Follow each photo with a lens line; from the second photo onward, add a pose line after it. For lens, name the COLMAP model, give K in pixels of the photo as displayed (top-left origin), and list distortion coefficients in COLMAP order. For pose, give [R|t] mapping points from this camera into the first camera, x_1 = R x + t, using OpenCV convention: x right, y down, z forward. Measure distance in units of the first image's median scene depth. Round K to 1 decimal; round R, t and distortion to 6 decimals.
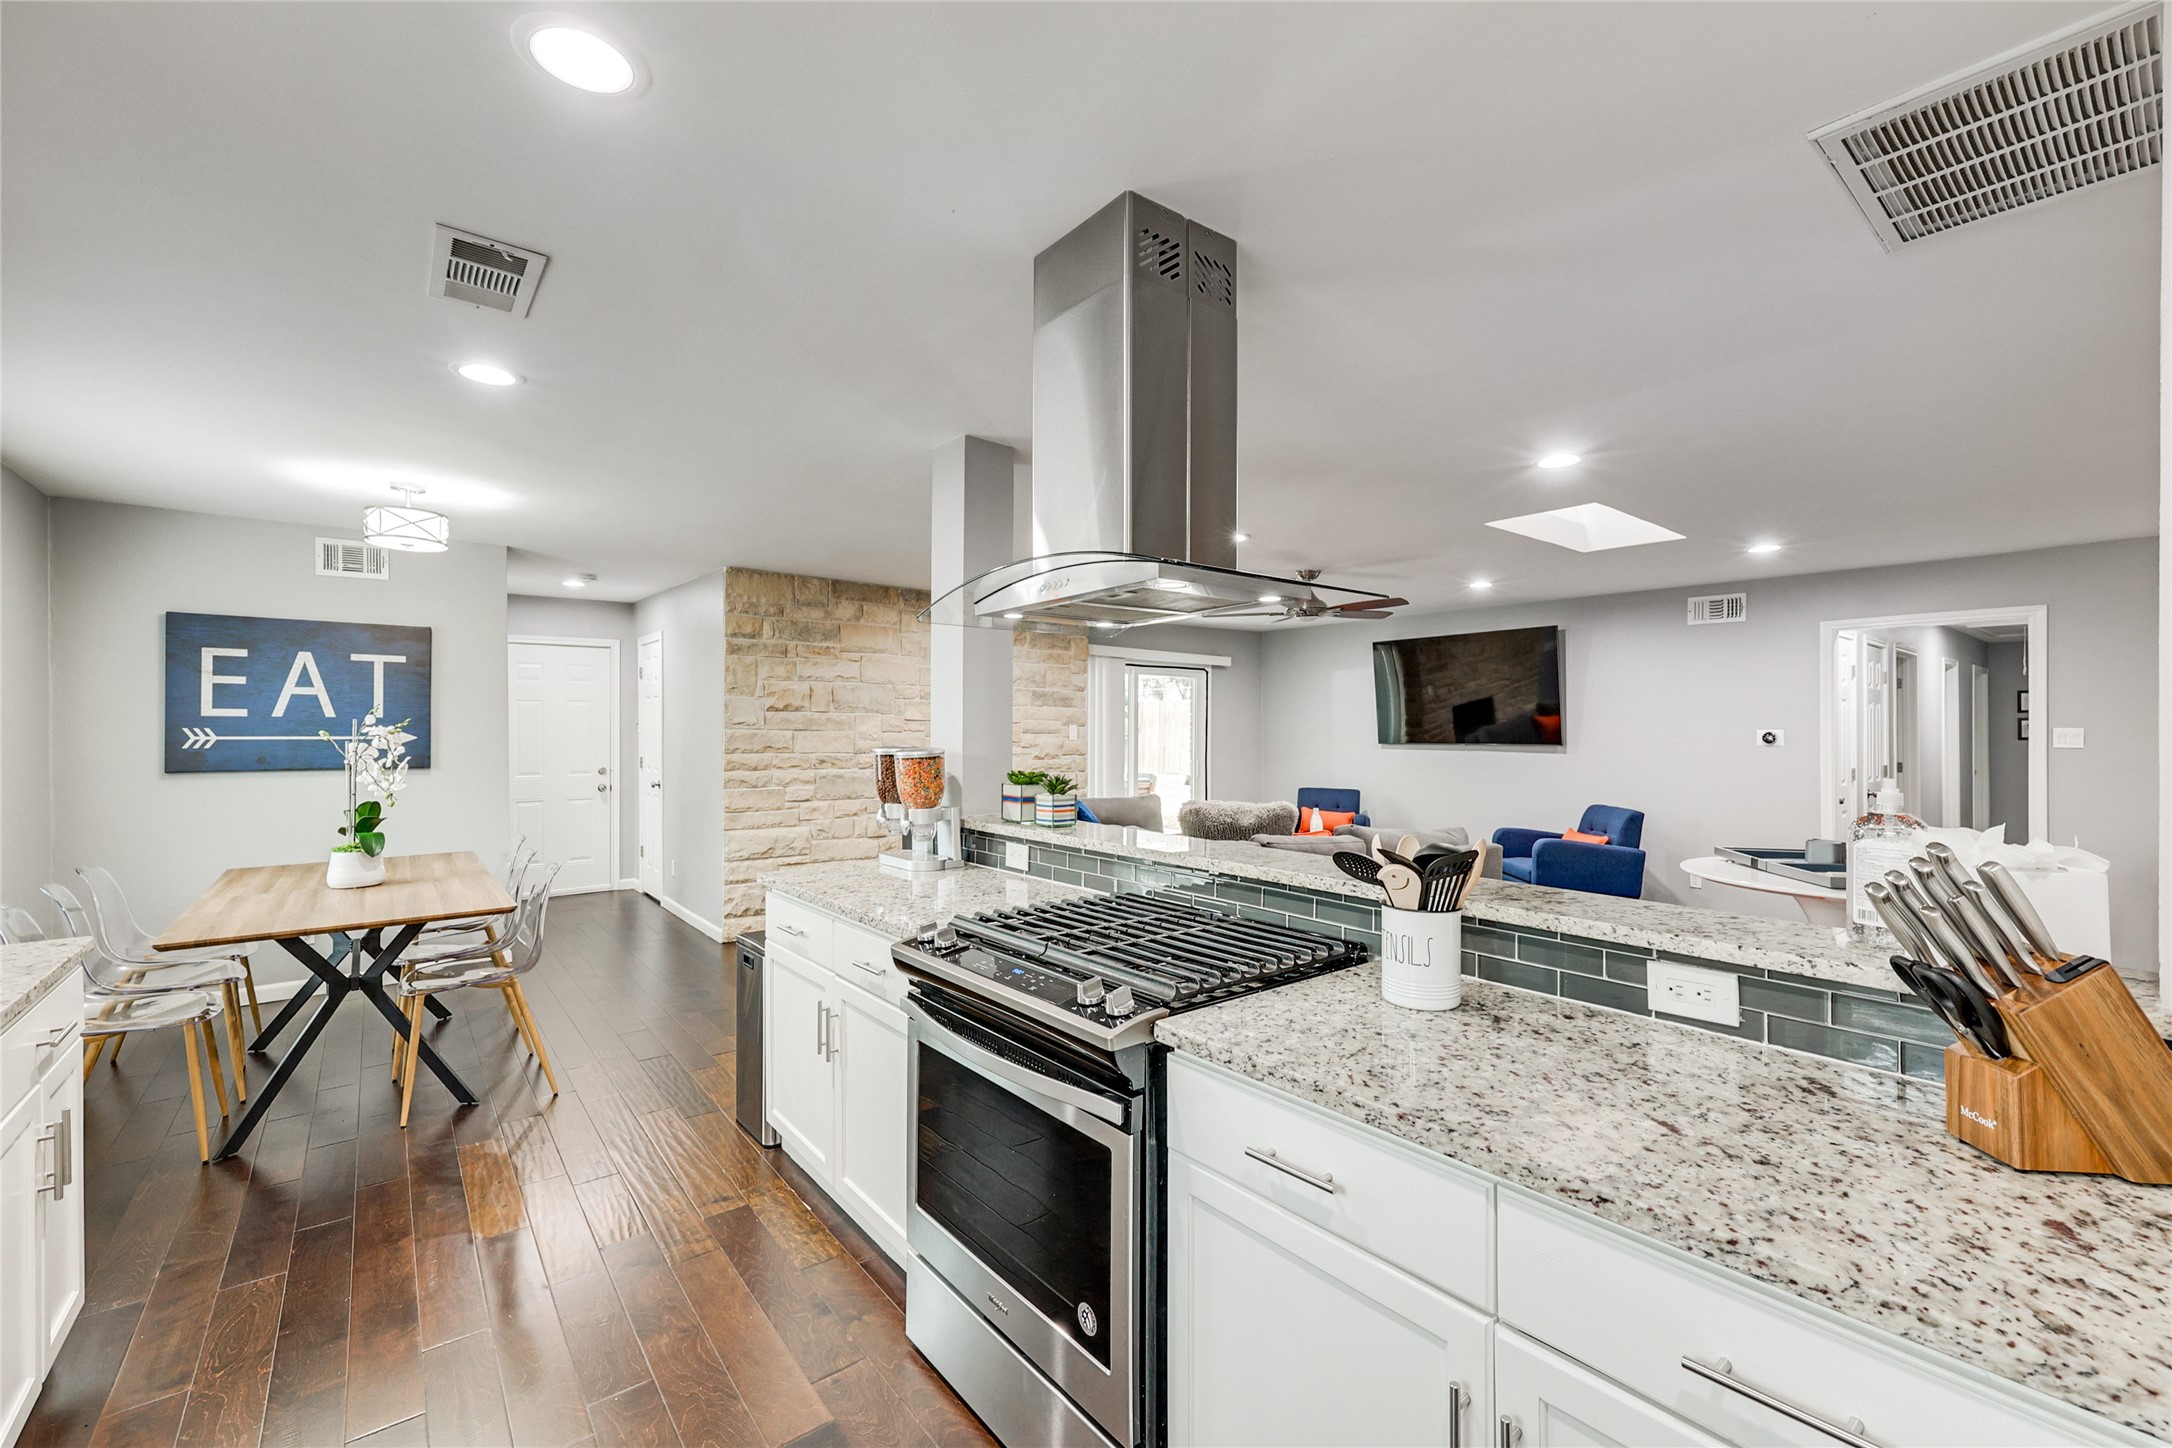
lens RADIAL K [[903.2, 0, 1093.1], [0, 903.2, 727.9], [0, 0, 1]] dist [0.001101, 0.000167]
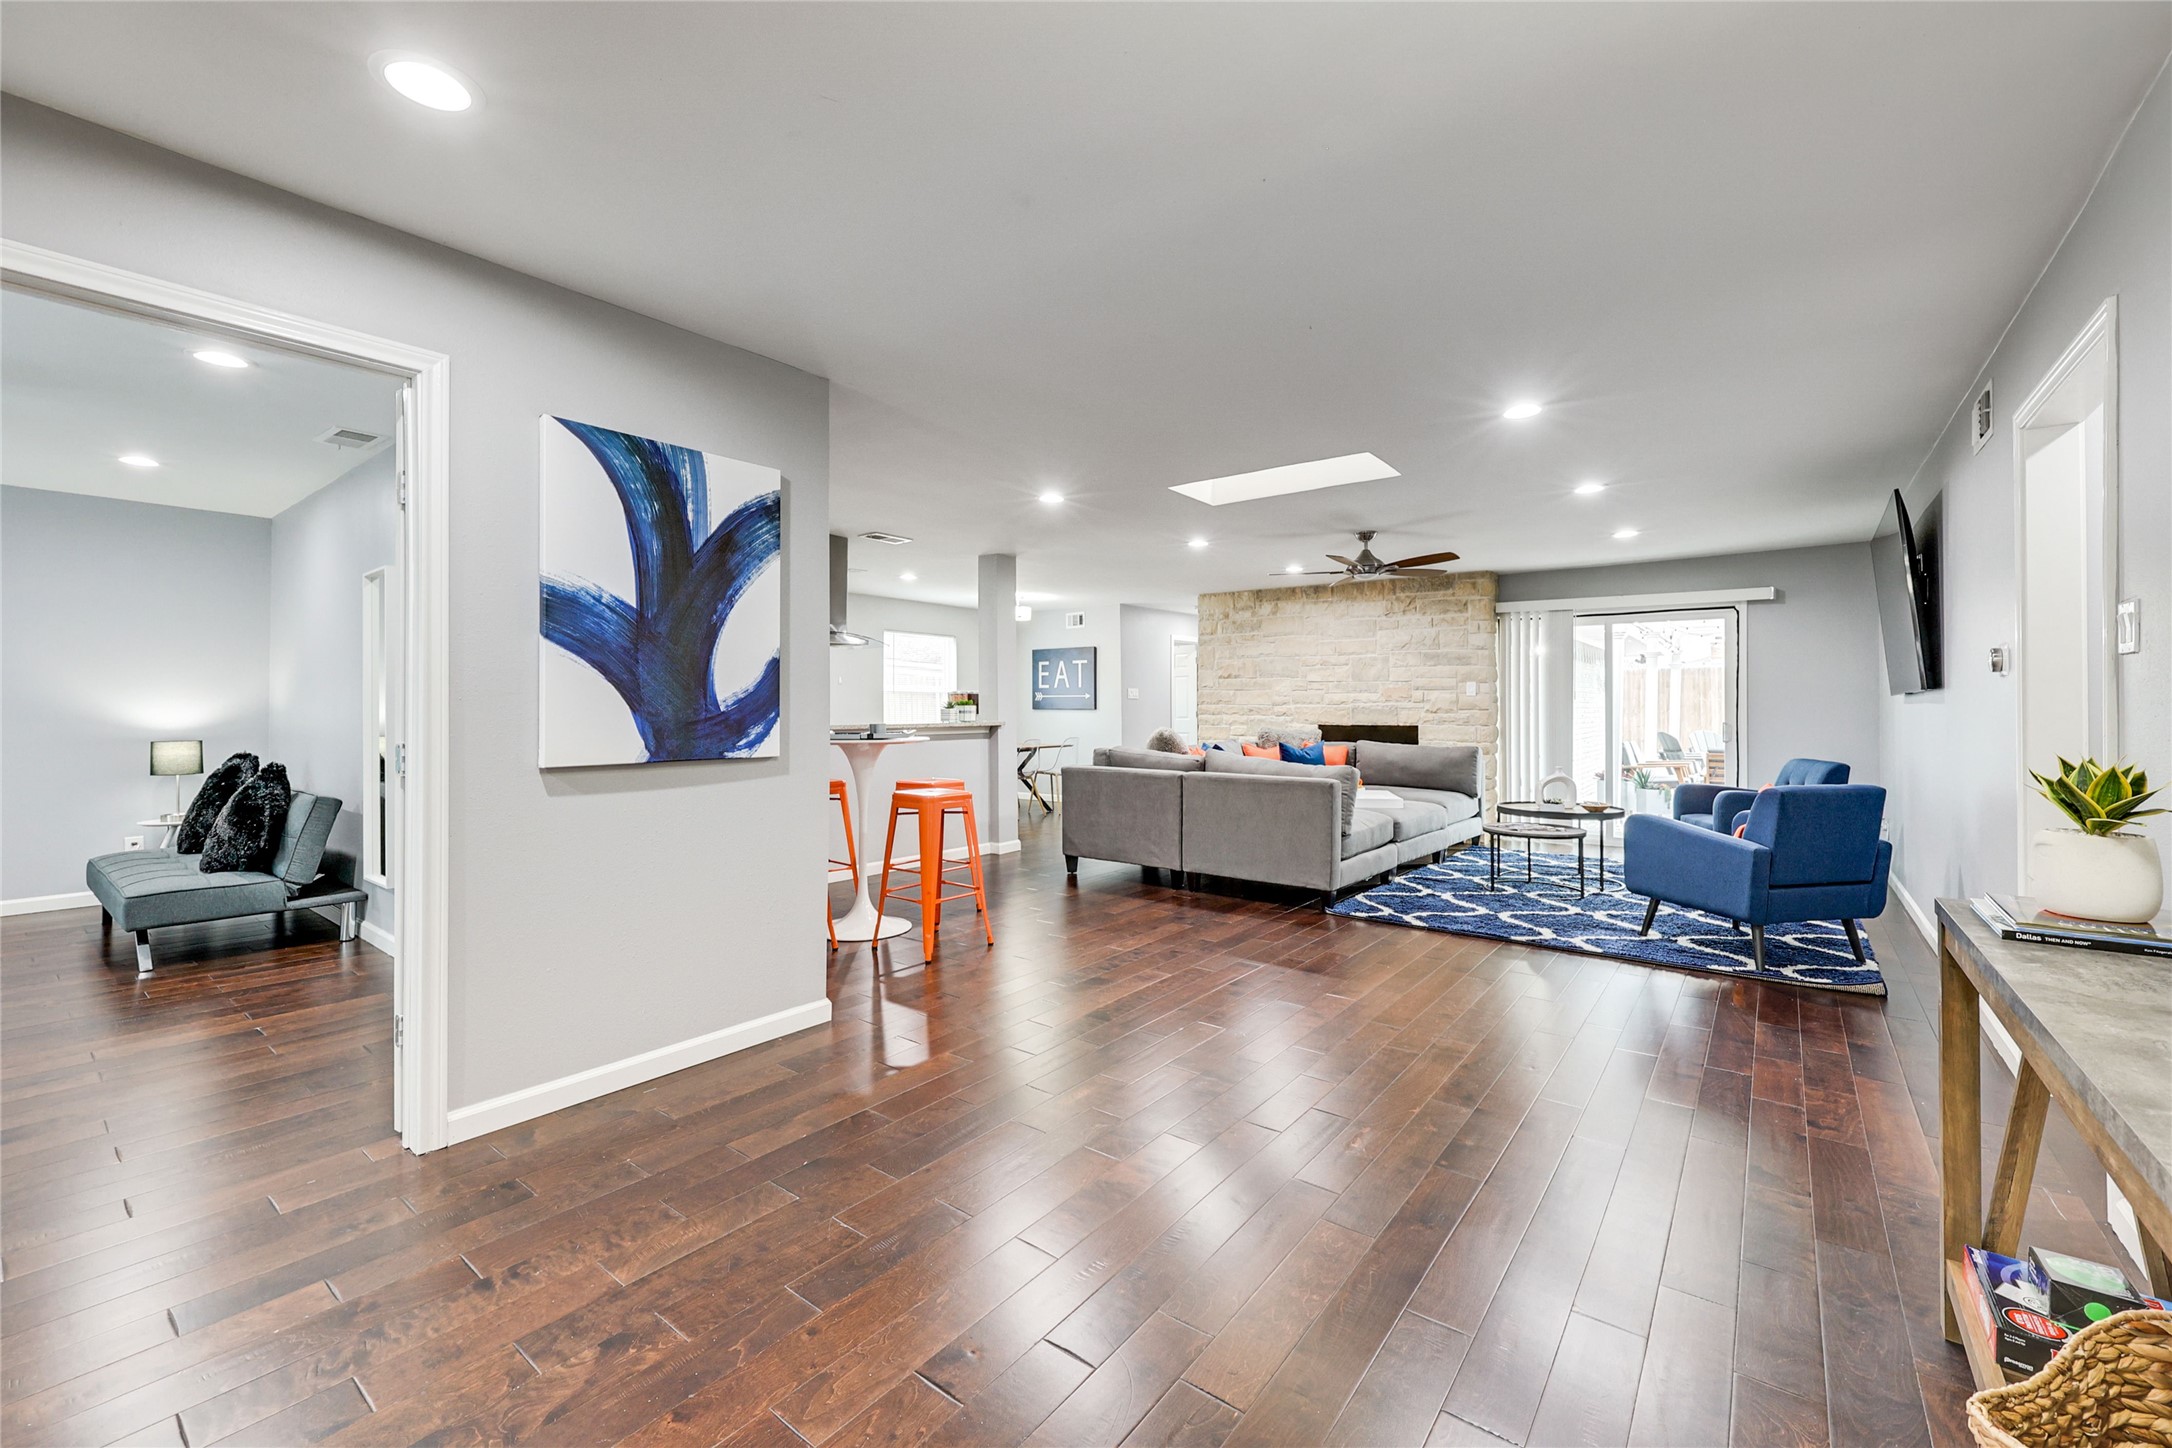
lens RADIAL K [[876.0, 0, 1083.8], [0, 876.0, 702.2], [0, 0, 1]] dist [-0.000504, -0.000059]
pose [[0.220611, -0.009270, -0.975318, 1.441572], [0.001134, 0.999957, -0.009247, 0.048949], [0.975361, 0.000934, 0.220612, 0.526276]]
